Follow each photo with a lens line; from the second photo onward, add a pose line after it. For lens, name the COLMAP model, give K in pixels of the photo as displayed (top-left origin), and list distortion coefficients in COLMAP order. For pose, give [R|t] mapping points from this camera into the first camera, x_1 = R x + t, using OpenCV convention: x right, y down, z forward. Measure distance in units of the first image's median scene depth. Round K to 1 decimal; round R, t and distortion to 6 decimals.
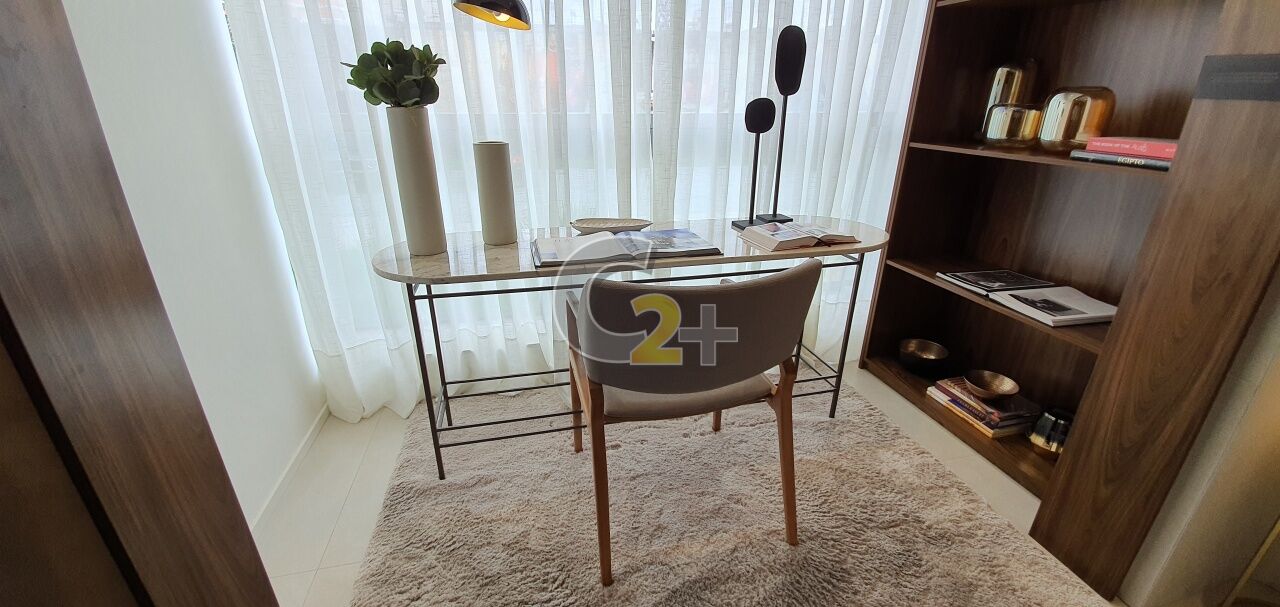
lens RADIAL K [[505.6, 0, 644.3], [0, 505.6, 300.3], [0, 0, 1]] dist [0.002771, -0.008112]
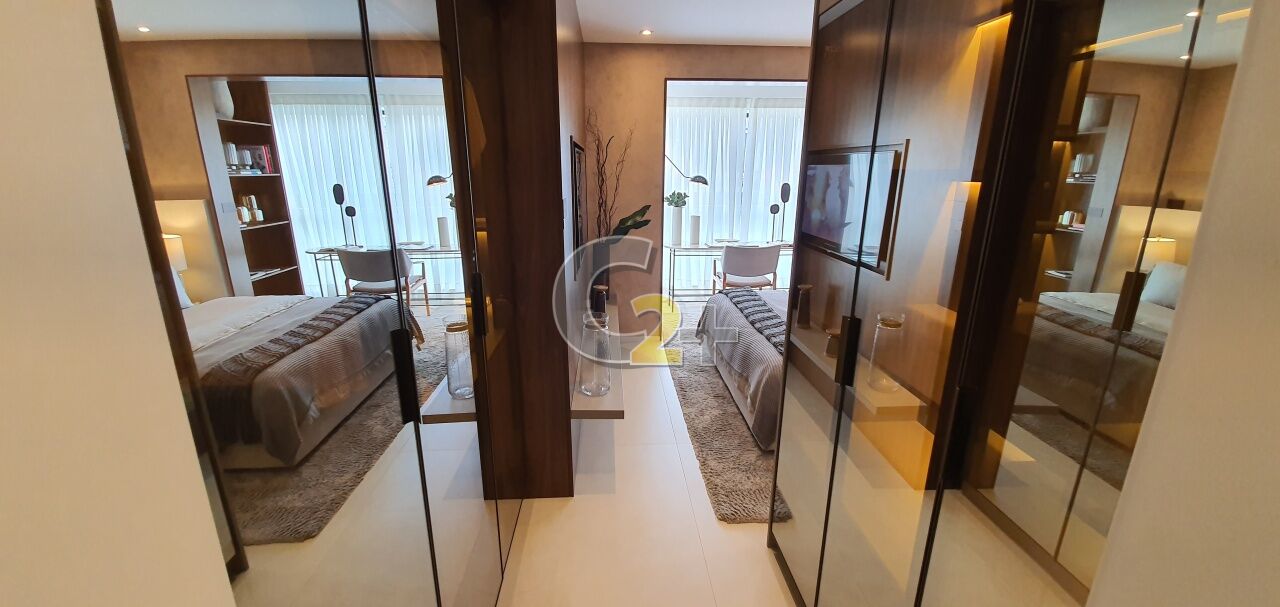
lens RADIAL K [[505.6, 0, 638.6], [0, 505.6, 315.5], [0, 0, 1]] dist [0.002771, -0.008112]
pose [[0.982335, 0.047738, -0.180938, -0.013799], [-0.065994, 0.993166, -0.096257, 0.669475], [0.175106, 0.106498, 0.978773, -2.203620]]
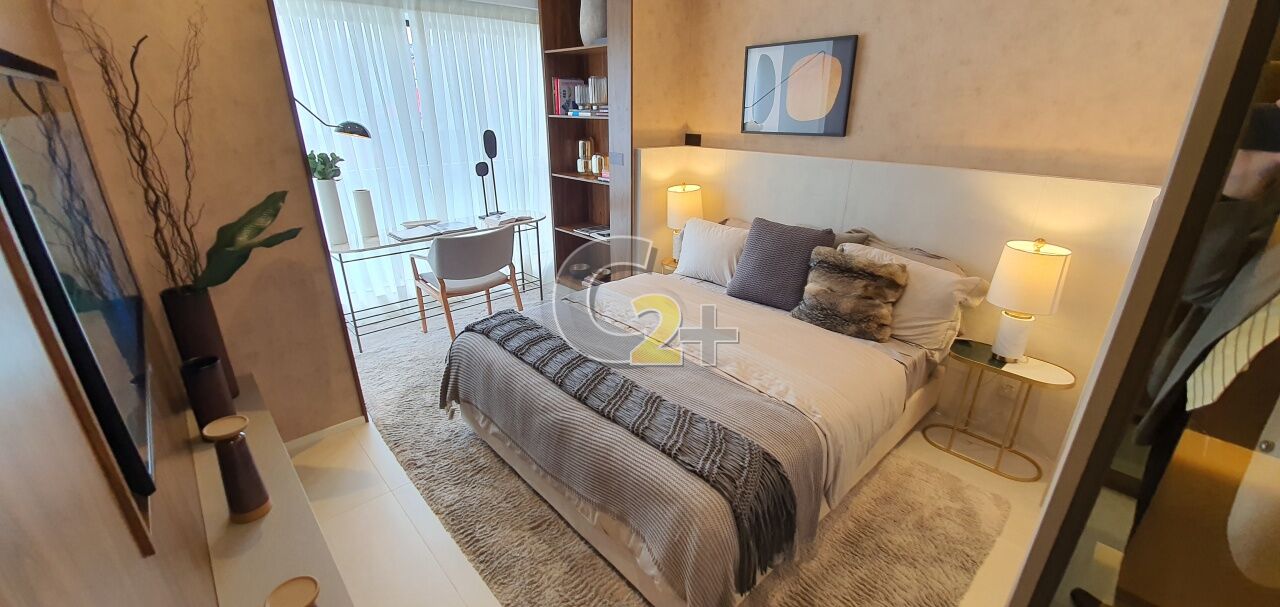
lens RADIAL K [[505.6, 0, 637.6], [0, 505.6, 310.8], [0, 0, 1]] dist [0.002771, -0.008112]
pose [[0.875744, -0.184548, 0.446109, -0.284021], [0.179091, 0.982305, 0.054795, 0.259070], [-0.448328, 0.031908, 0.893299, -1.294017]]
